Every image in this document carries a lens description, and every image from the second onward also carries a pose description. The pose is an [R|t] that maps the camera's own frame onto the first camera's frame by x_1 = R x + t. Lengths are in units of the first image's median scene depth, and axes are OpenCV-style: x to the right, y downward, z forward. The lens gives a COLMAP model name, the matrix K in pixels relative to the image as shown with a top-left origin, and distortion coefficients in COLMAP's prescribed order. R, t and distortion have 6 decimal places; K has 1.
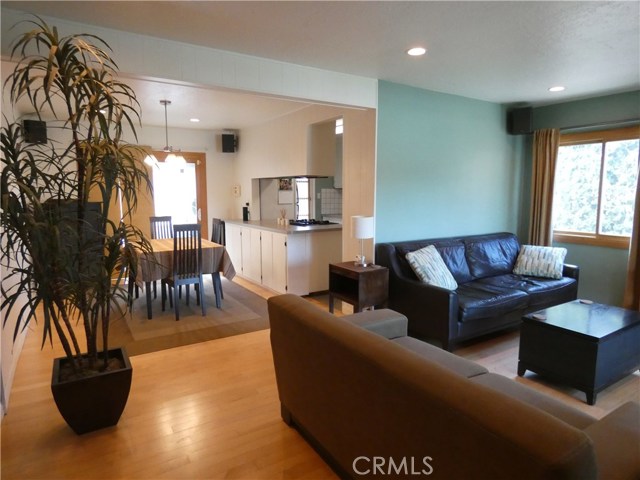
lens RADIAL K [[396.3, 0, 319.5], [0, 396.3, 237.5], [0, 0, 1]] dist [-0.004665, -0.001693]
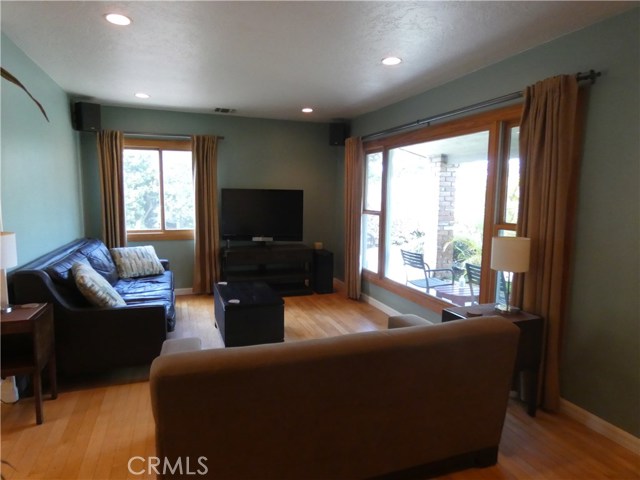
lens RADIAL K [[396.3, 0, 319.5], [0, 396.3, 237.5], [0, 0, 1]] dist [-0.004665, -0.001693]
pose [[0.209731, -0.106999, 0.971887, -0.343557], [0.101202, 0.991031, 0.087268, -0.044045], [-0.972508, 0.080054, 0.218678, 0.325245]]
